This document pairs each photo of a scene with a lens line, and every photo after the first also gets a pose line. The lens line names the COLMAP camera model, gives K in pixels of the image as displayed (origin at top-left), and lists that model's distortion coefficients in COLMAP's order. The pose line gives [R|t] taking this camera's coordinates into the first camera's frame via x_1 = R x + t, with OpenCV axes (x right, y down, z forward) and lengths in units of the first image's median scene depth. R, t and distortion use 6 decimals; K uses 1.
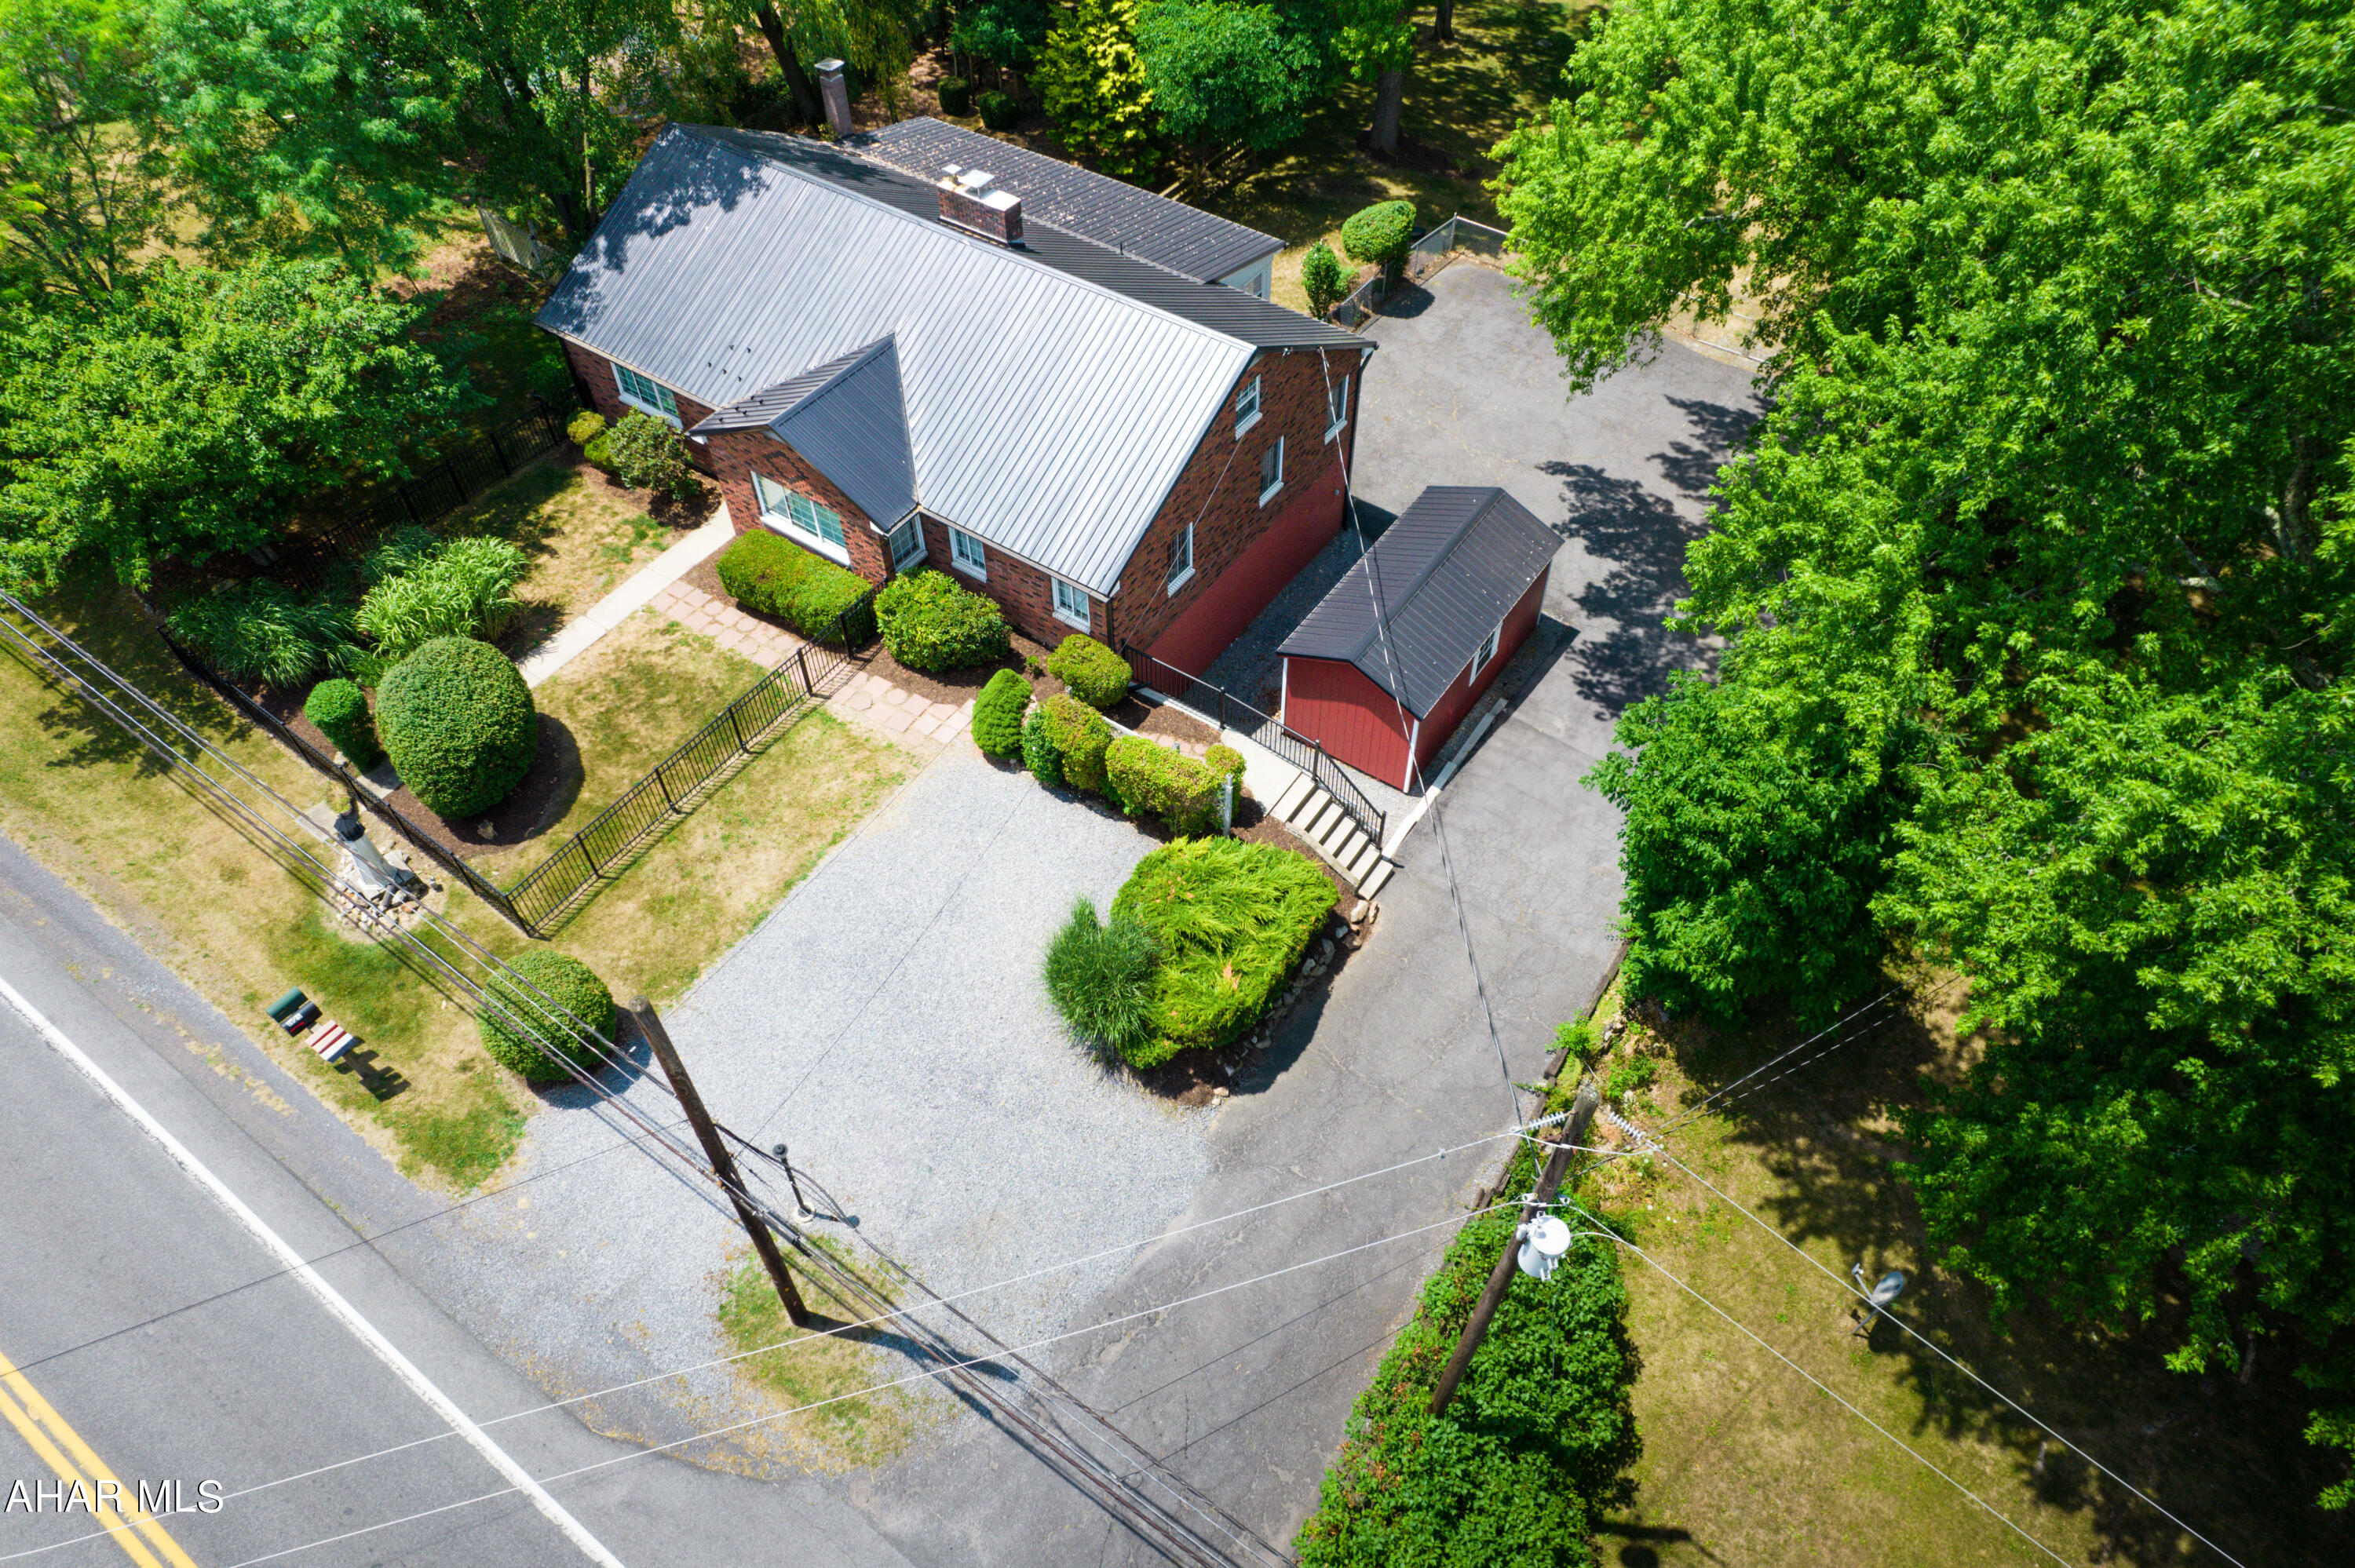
lens RADIAL K [[1513.5, 0, 1177.5], [0, 1513.5, 784.0], [0, 0, 1]] dist [-0.037113, 0.000573]
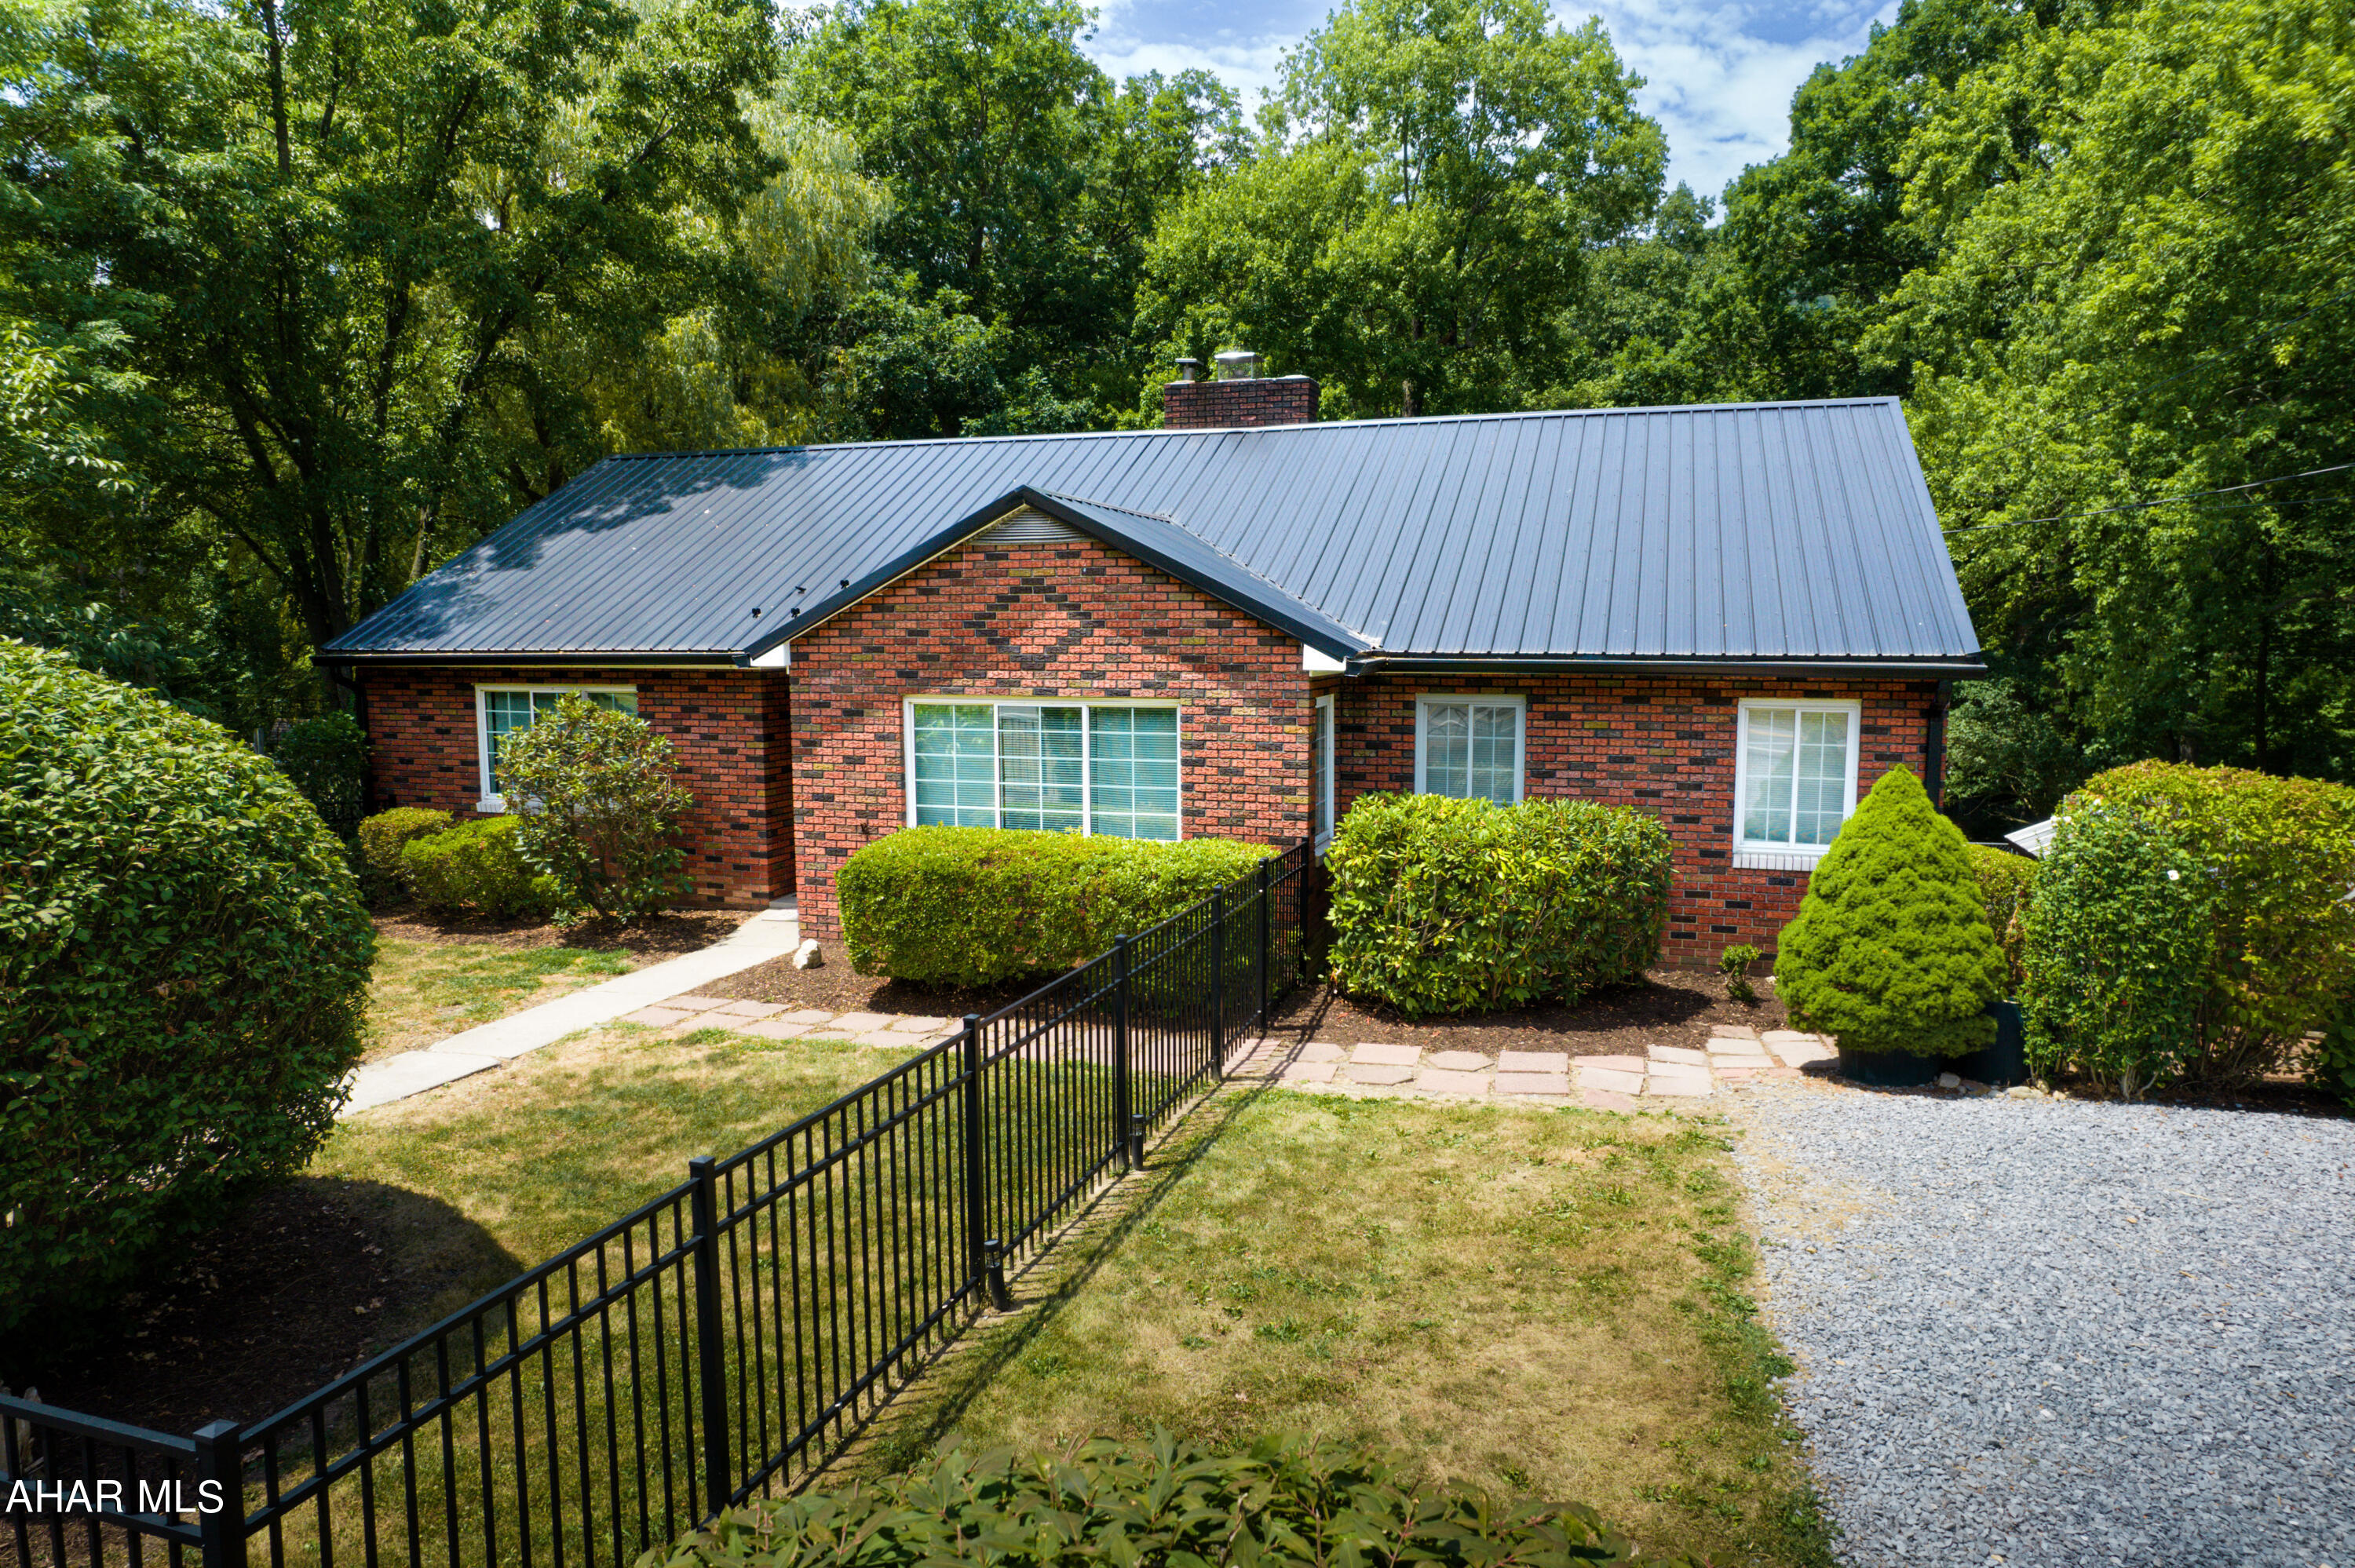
lens RADIAL K [[1513.5, 0, 1177.5], [0, 1513.5, 784.0], [0, 0, 1]] dist [-0.037113, 0.000573]
pose [[0.957195, -0.023079, 0.288523, -0.309905], [0.216521, 0.718616, -0.660840, 0.099159], [-0.192085, 0.695024, 0.692853, 0.656092]]
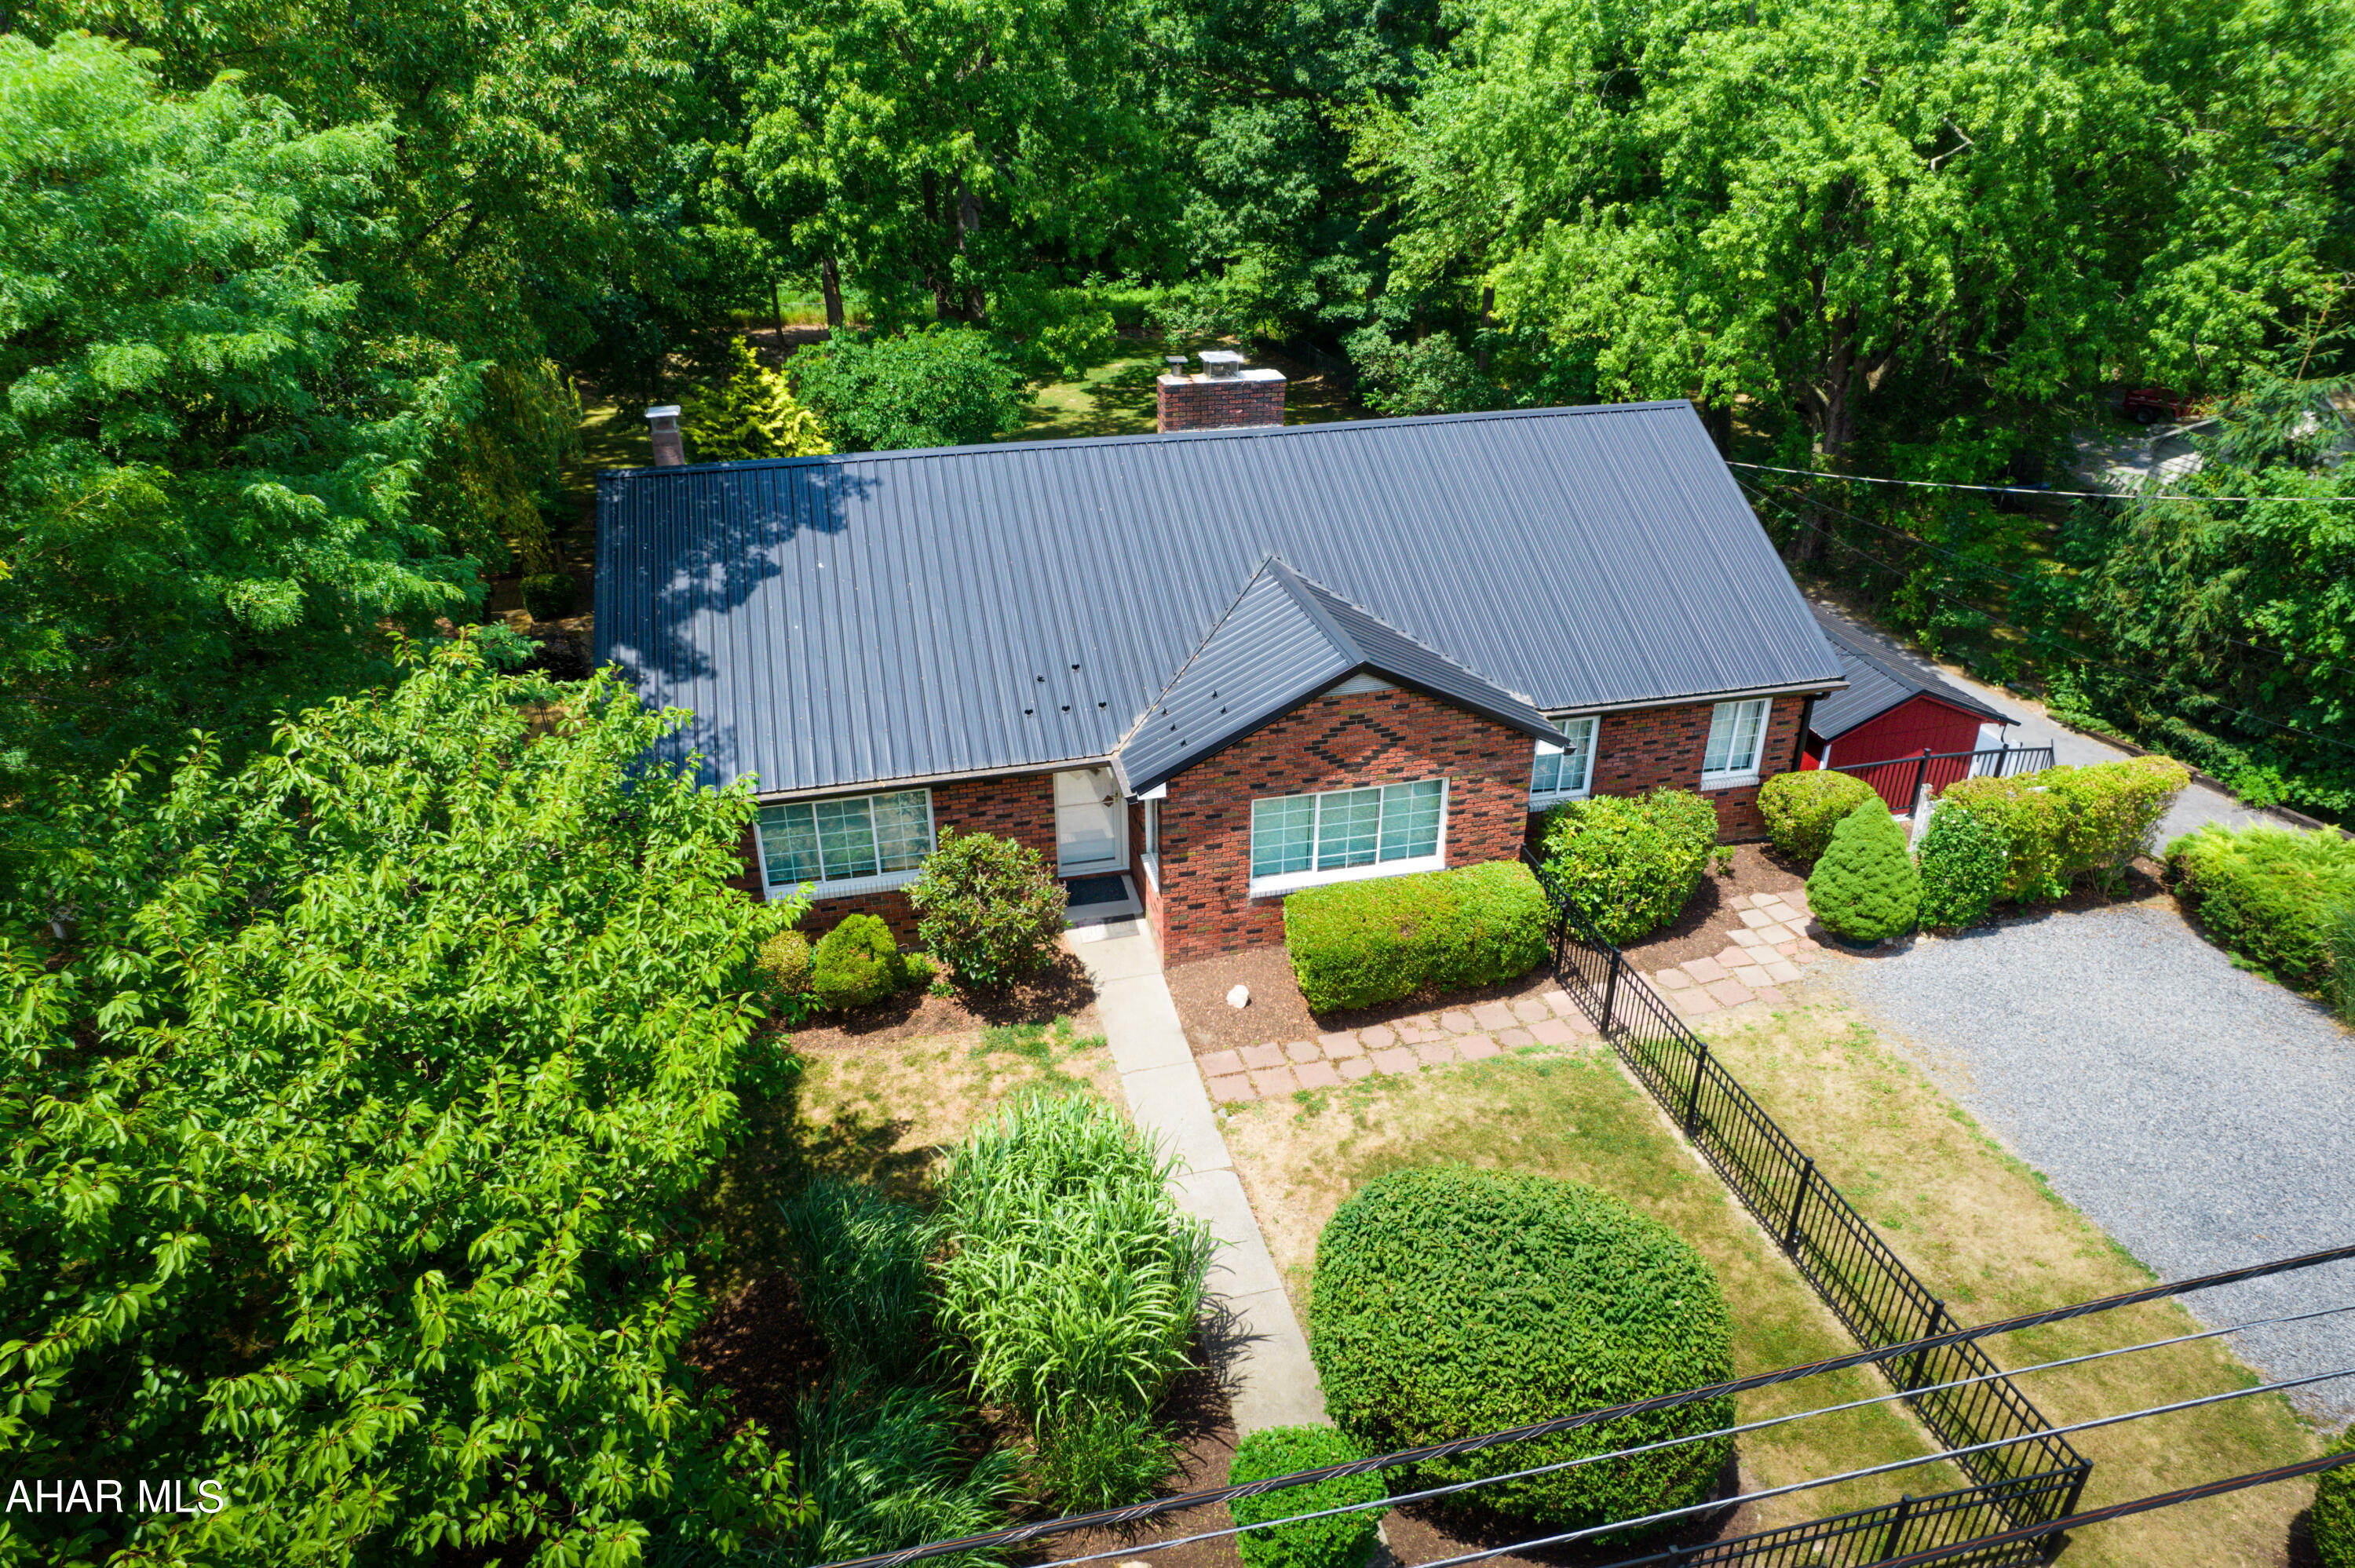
lens RADIAL K [[1513.5, 0, 1177.5], [0, 1513.5, 784.0], [0, 0, 1]] dist [-0.037113, 0.000573]
pose [[0.661896, -0.344834, 0.665569, -0.643184], [0.568423, 0.809721, -0.145766, -0.134640], [-0.488660, 0.474807, 0.731963, 0.538928]]
